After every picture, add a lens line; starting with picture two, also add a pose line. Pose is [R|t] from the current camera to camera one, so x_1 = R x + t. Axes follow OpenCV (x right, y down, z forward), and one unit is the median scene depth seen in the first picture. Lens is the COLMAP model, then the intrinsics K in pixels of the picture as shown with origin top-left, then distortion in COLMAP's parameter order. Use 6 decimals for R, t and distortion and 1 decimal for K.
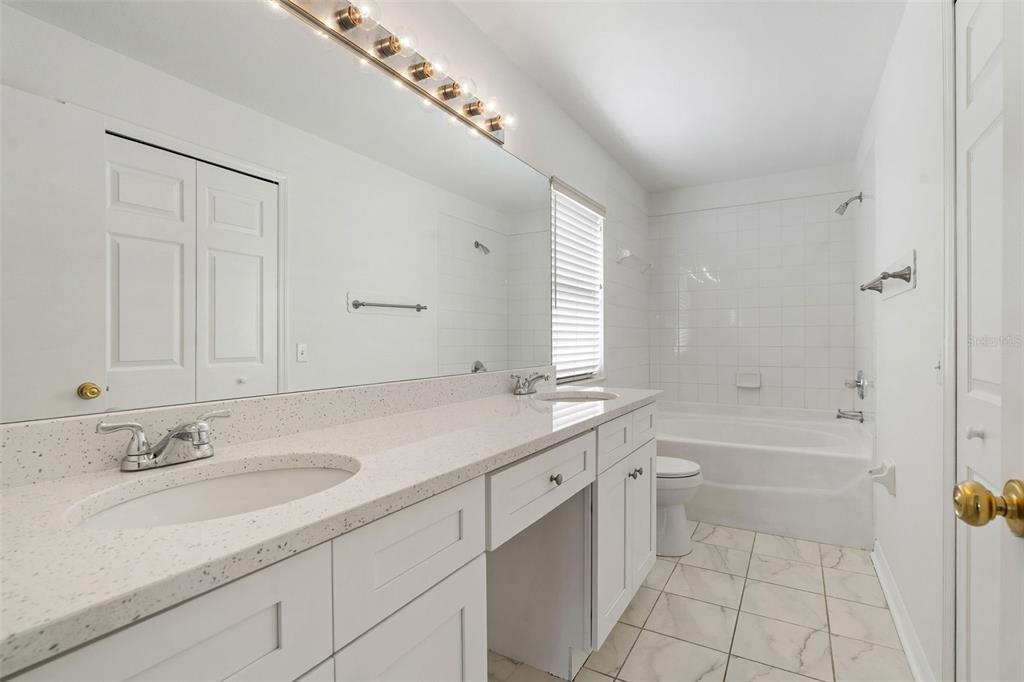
lens RADIAL K [[476.3, 0, 513.8], [0, 476.3, 343.5], [0, 0, 1]] dist [-0.007276, 0.001708]
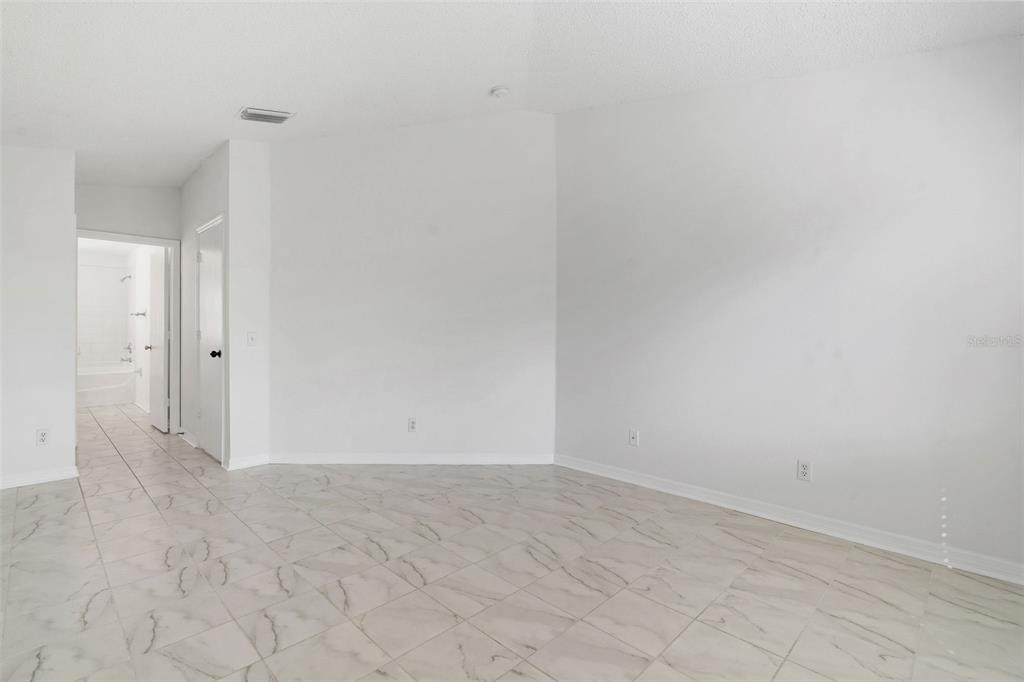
lens RADIAL K [[476.3, 0, 516.9], [0, 476.3, 335.7], [0, 0, 1]] dist [-0.007276, 0.001708]
pose [[0.238199, -0.004320, 0.971207, -1.320236], [0.001501, 0.999991, 0.004080, 0.013596], [-0.971215, 0.000486, 0.238203, -1.718025]]
